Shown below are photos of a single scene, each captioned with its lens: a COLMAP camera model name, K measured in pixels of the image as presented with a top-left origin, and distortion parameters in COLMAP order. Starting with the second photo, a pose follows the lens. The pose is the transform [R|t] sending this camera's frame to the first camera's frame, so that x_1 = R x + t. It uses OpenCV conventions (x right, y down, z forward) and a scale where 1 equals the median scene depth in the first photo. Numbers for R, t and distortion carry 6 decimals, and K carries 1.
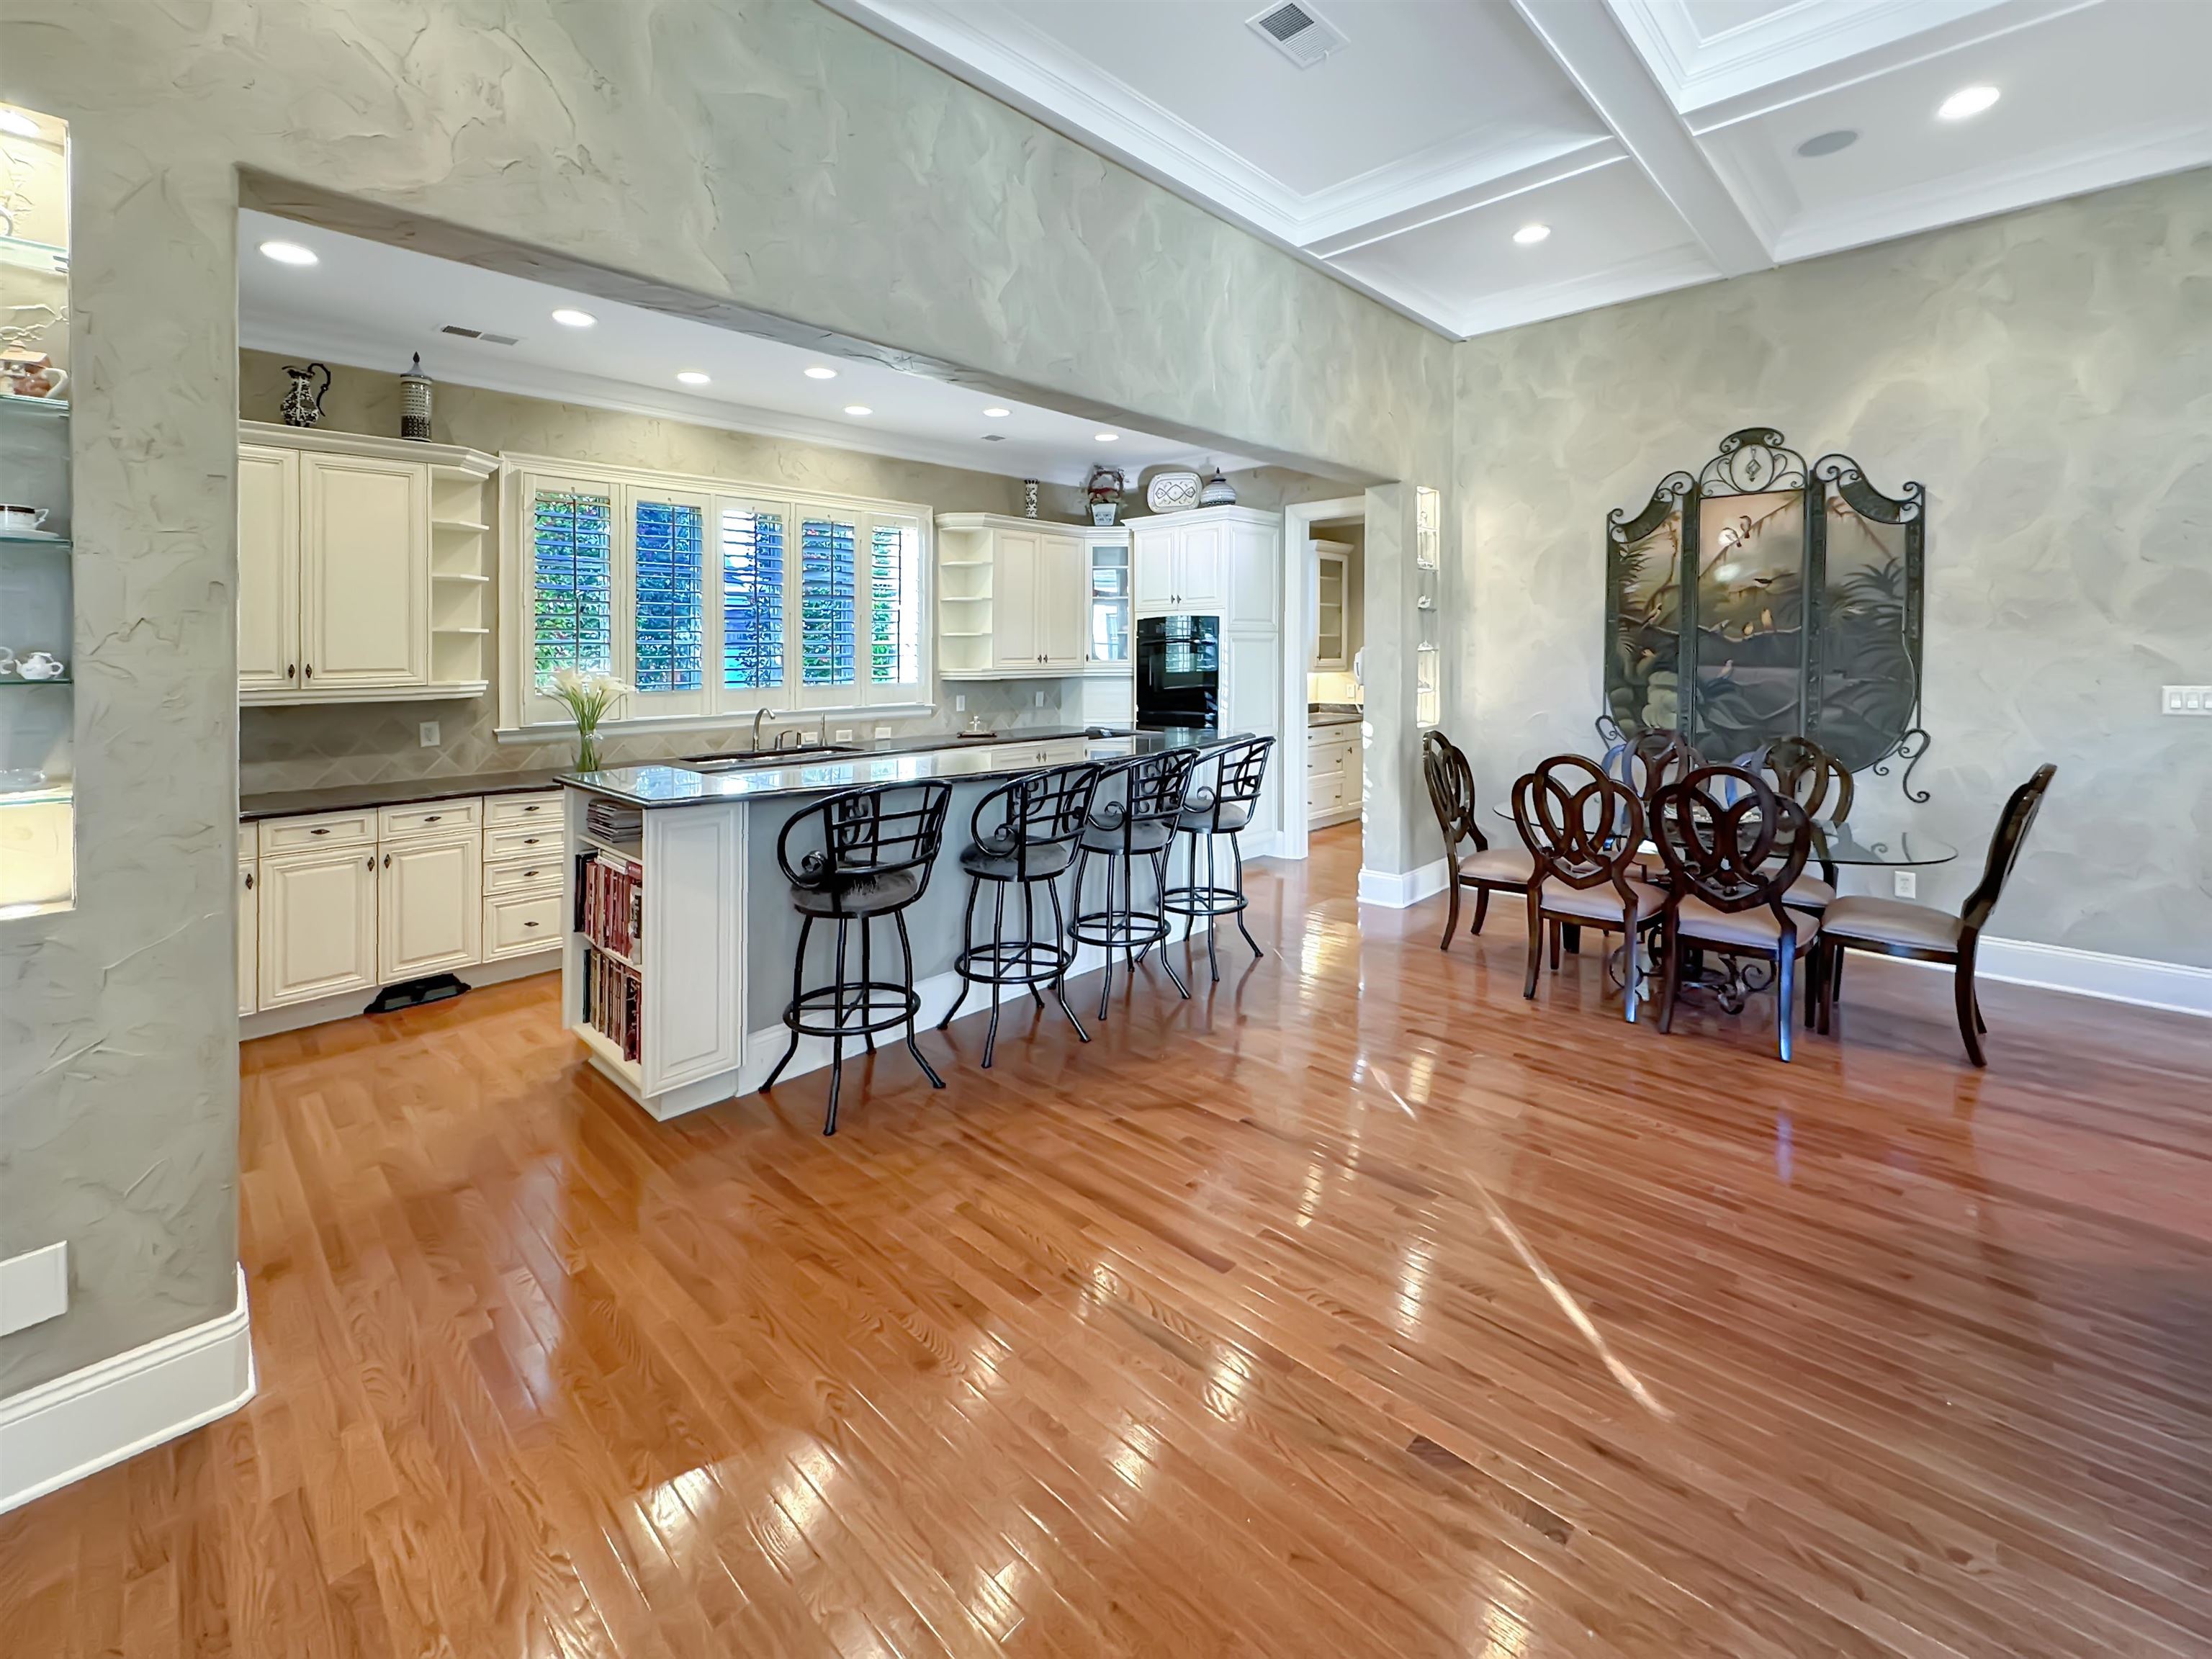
lens RADIAL K [[949.8, 0, 1102.8], [0, 949.8, 664.3], [0, 0, 1]] dist [-0.000986, 0.000129]
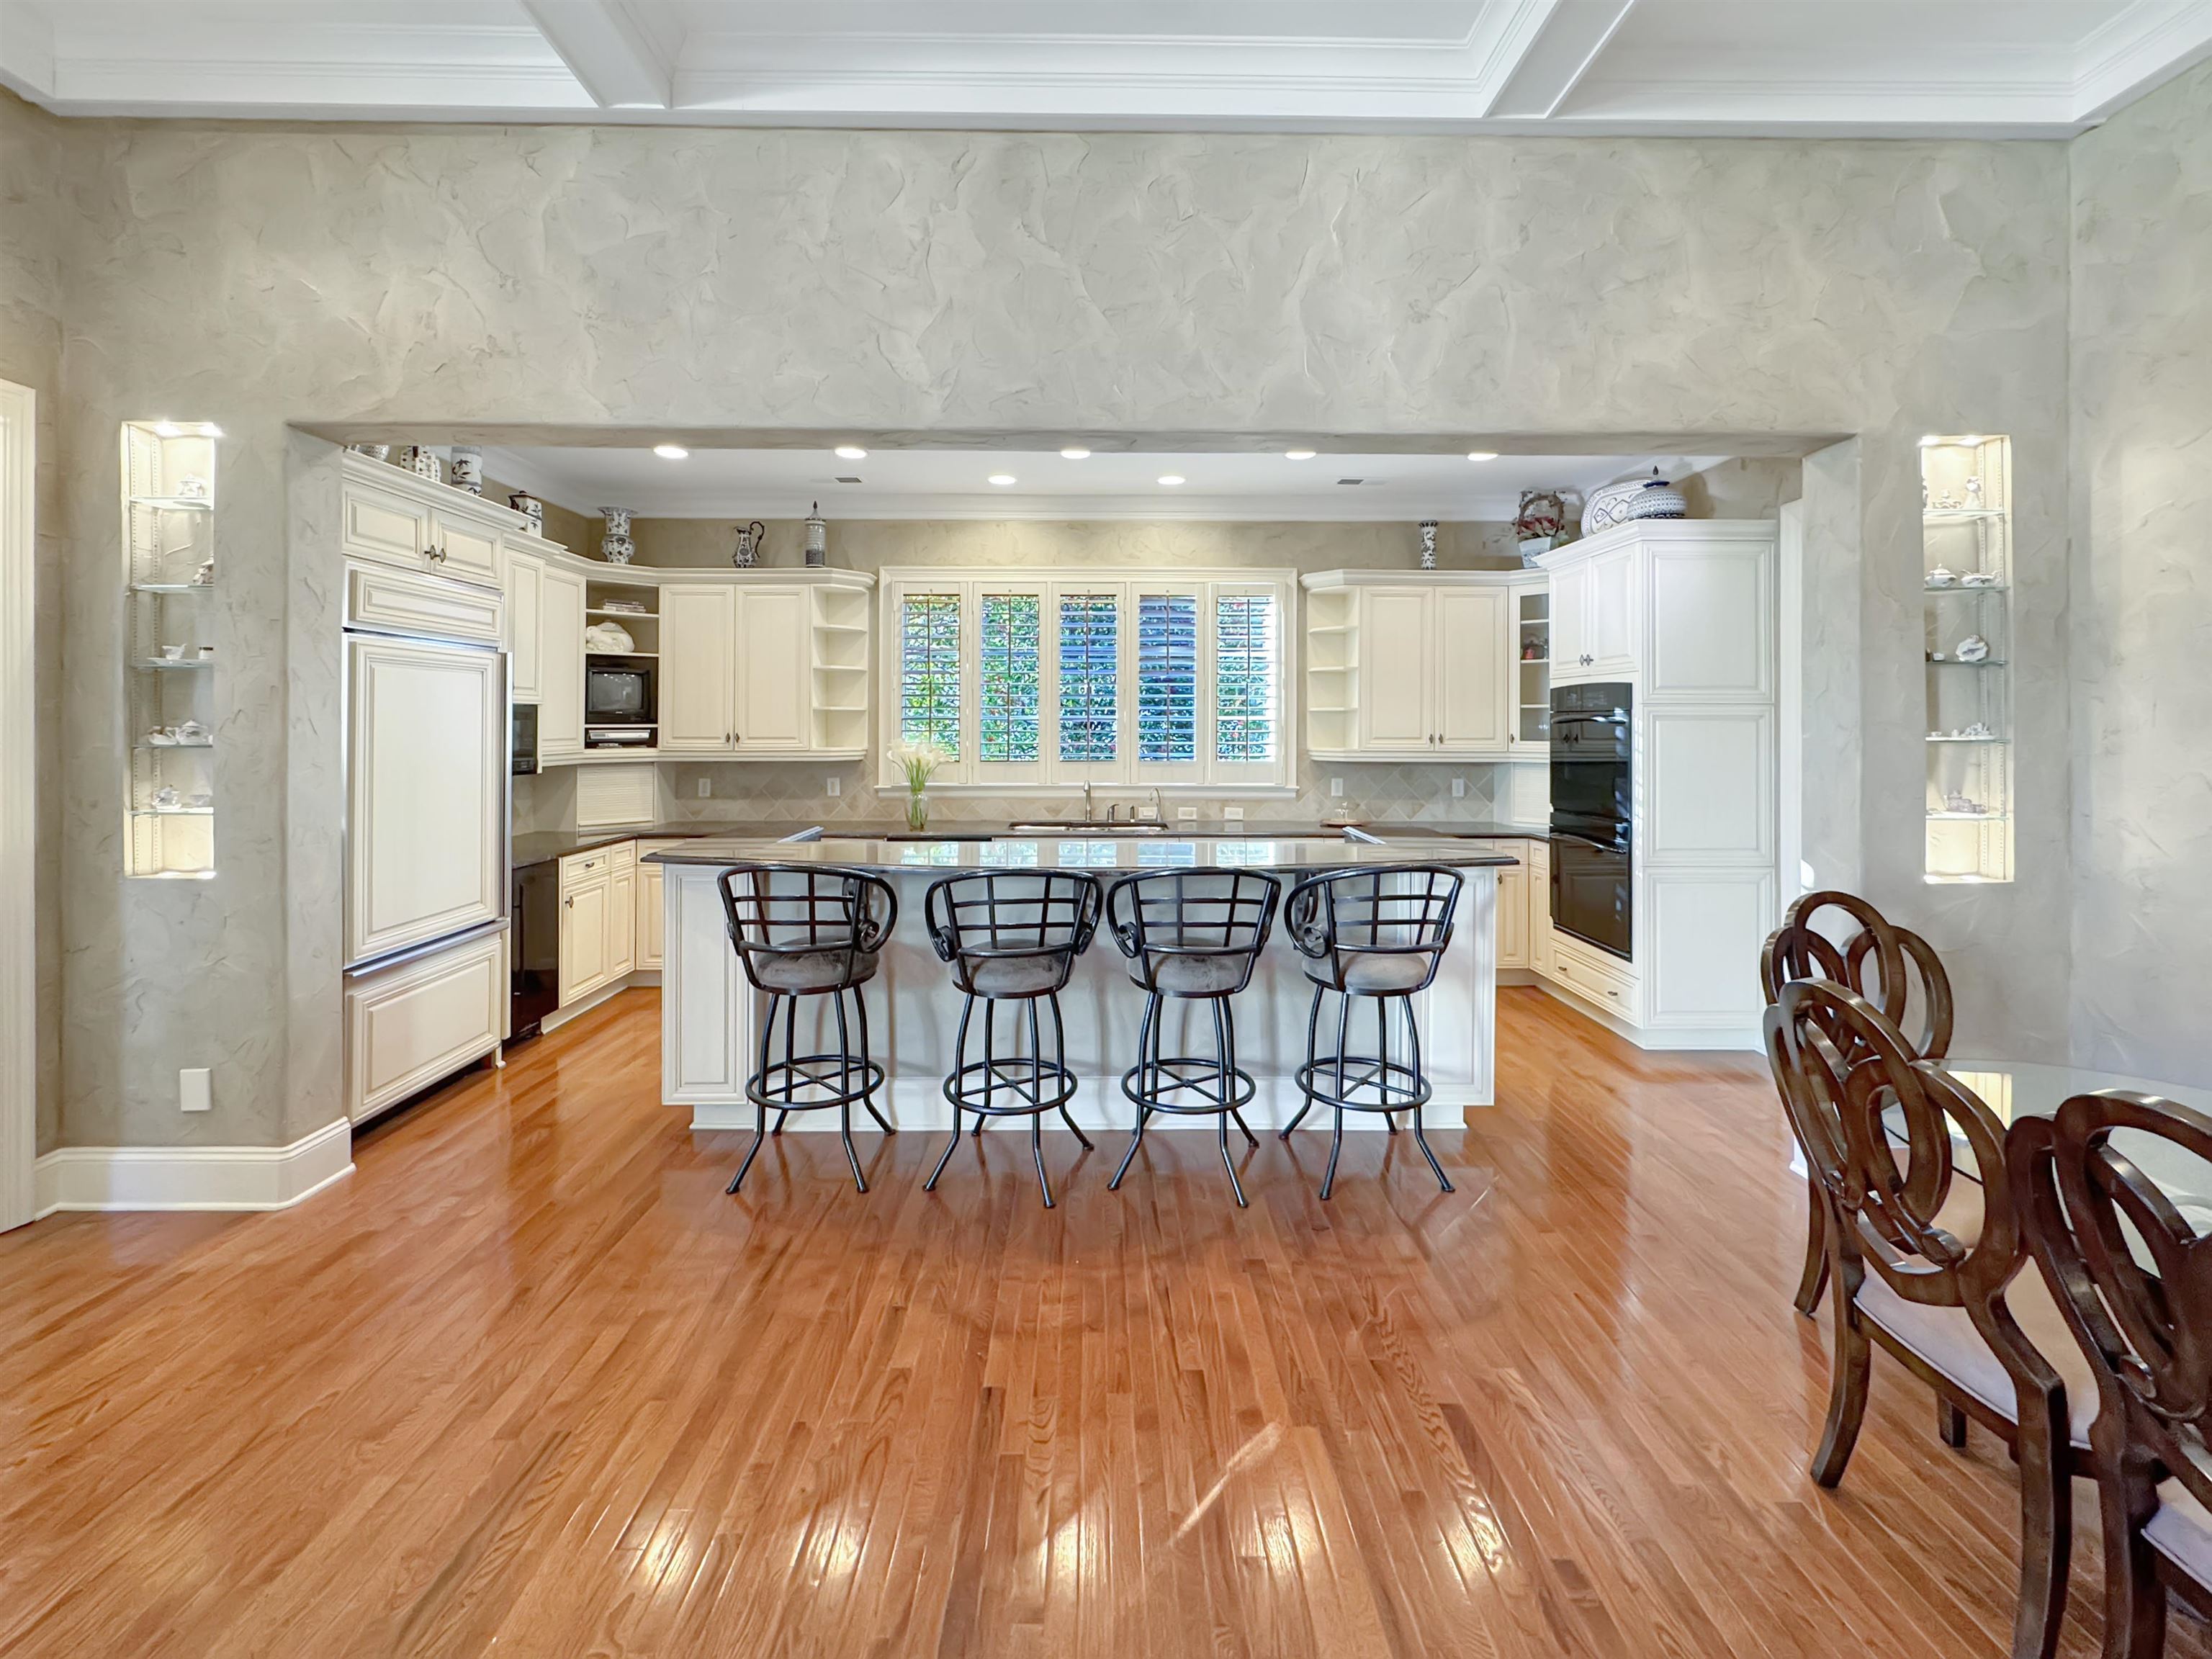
lens RADIAL K [[918.9, 0, 1101.1], [0, 918.9, 720.0], [0, 0, 1]] dist [-0.002775, -0.000124]
pose [[0.700142, 0.006669, -0.713973, 0.433440], [-0.017263, 0.999822, -0.007590, -0.015663], [0.713795, 0.017639, 0.700132, 0.347136]]
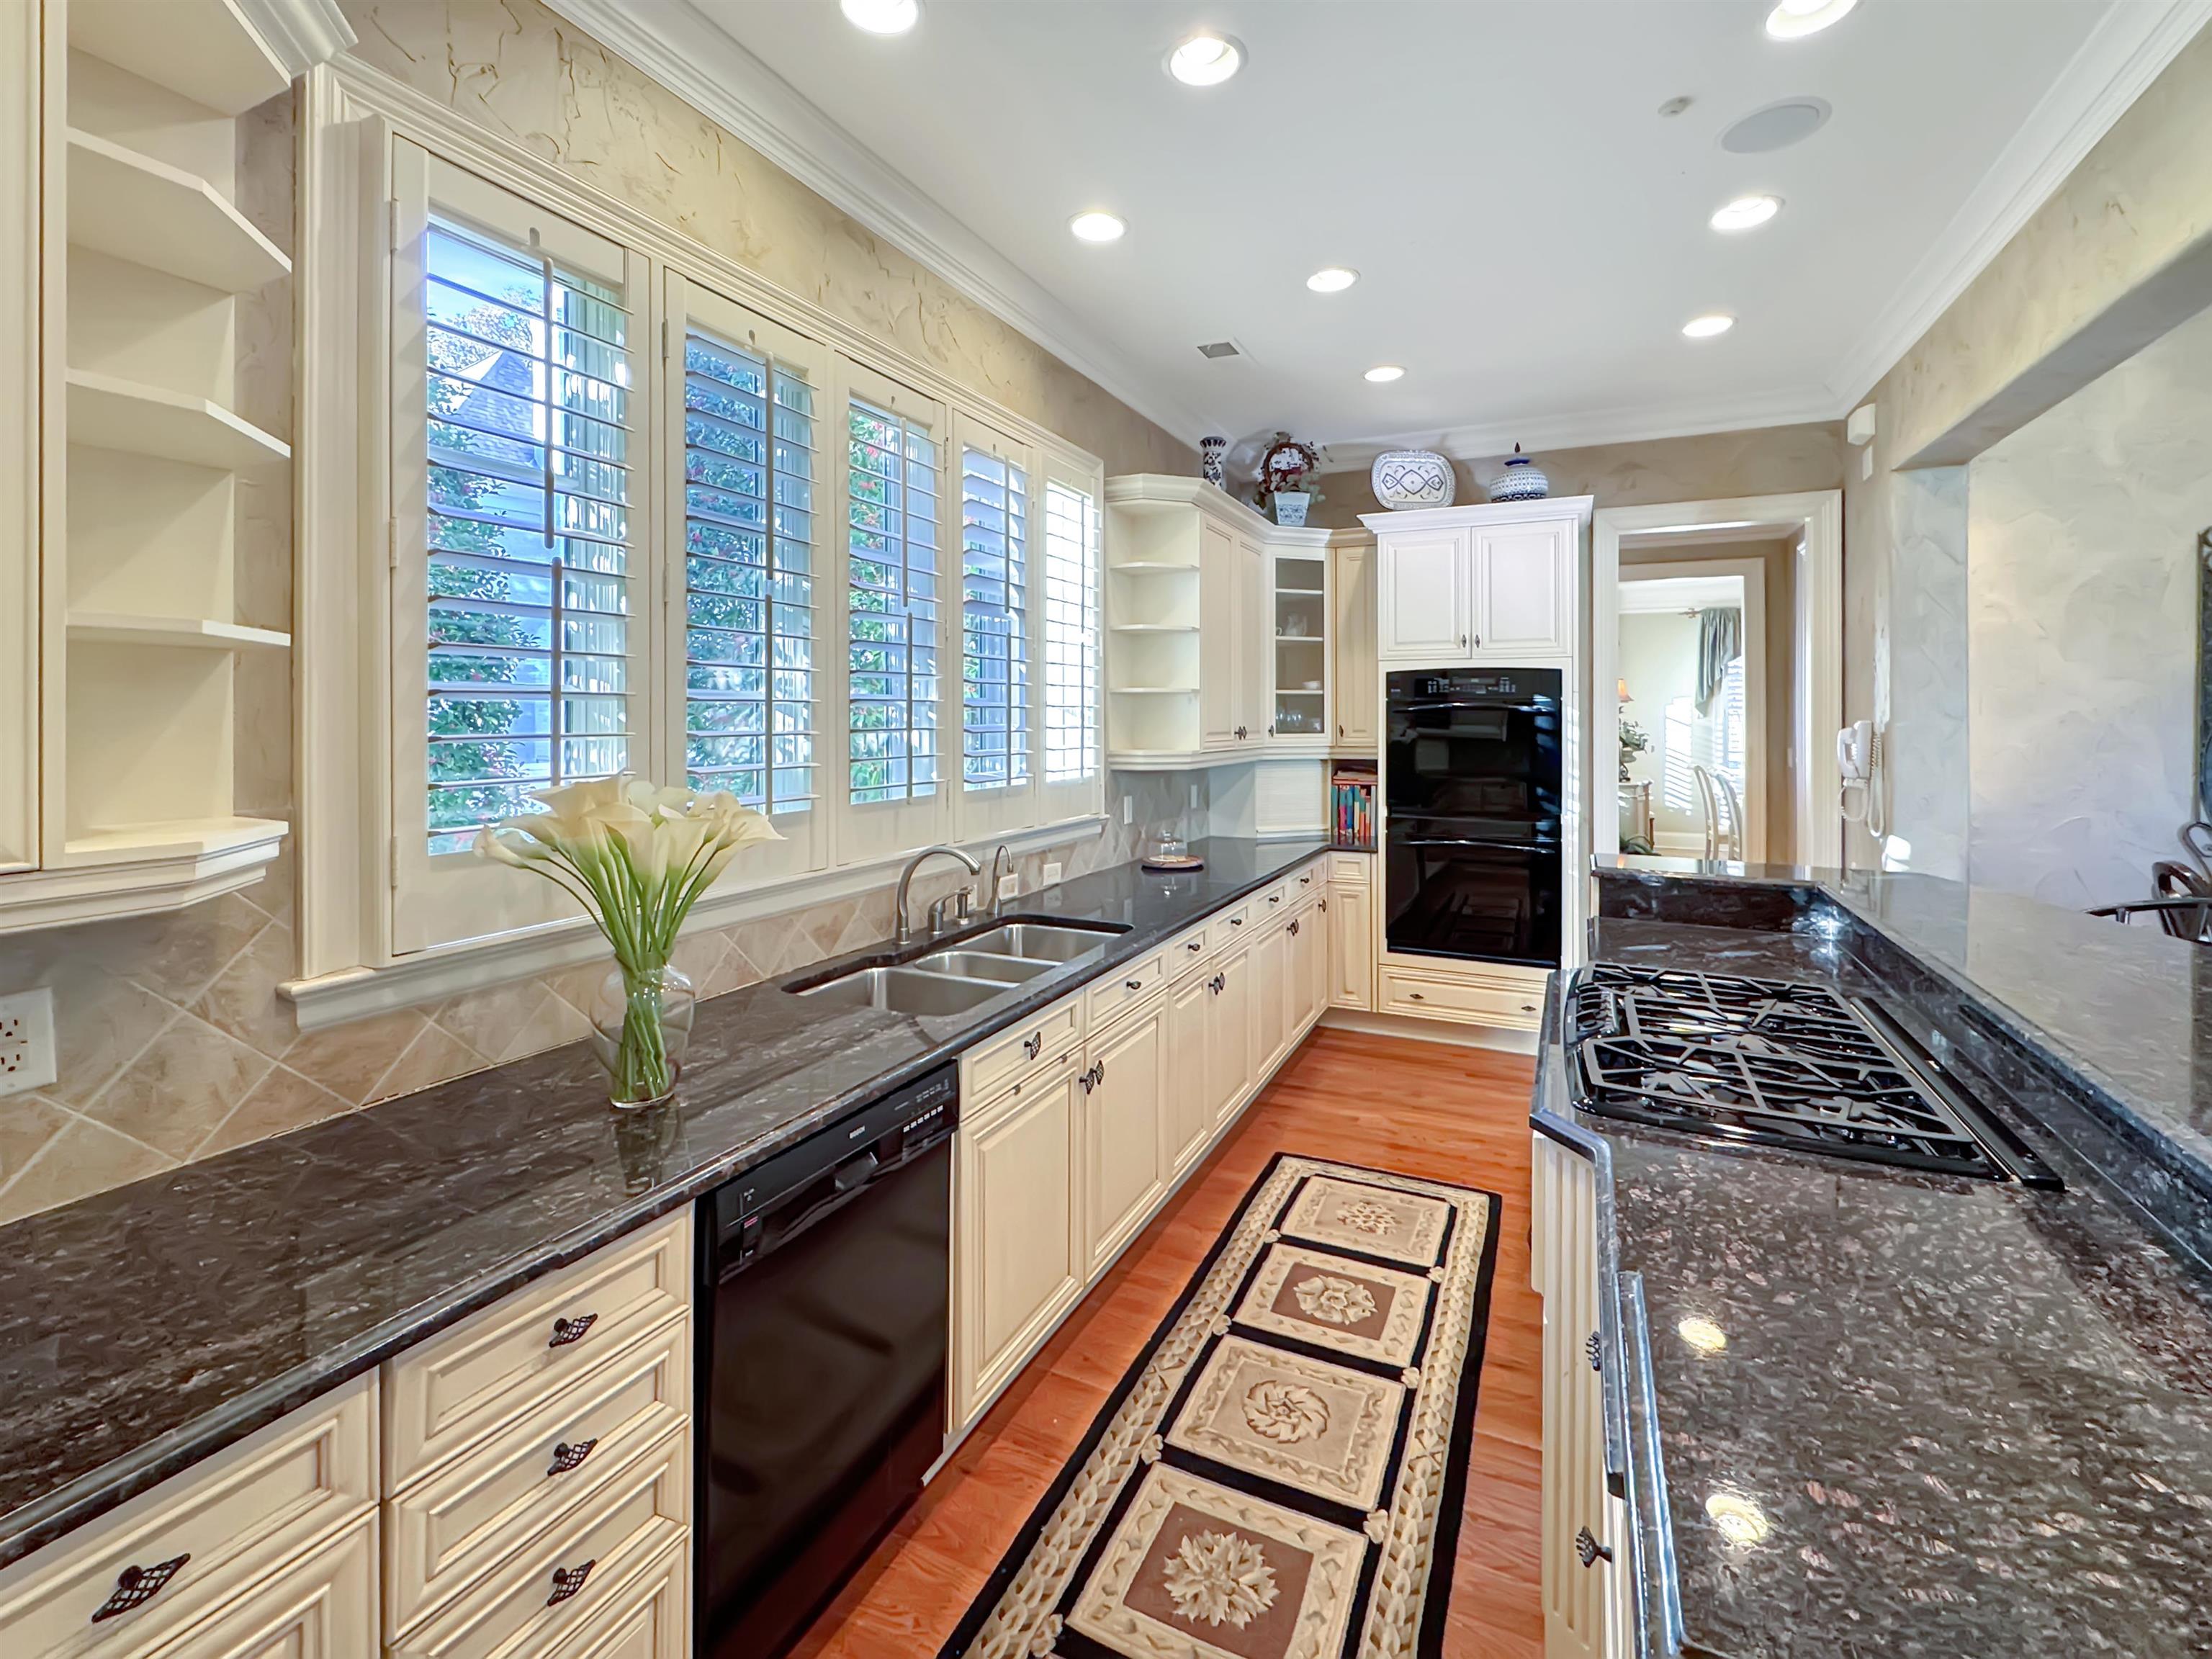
lens RADIAL K [[967.1, 0, 1111.7], [0, 967.1, 708.6], [0, 0, 1]] dist [-0.000600, 0.000260]
pose [[0.949191, 0.012758, 0.314443, -0.488004], [-0.005723, 0.999712, -0.023286, -0.008794], [-0.314650, 0.020303, 0.948991, 0.632149]]
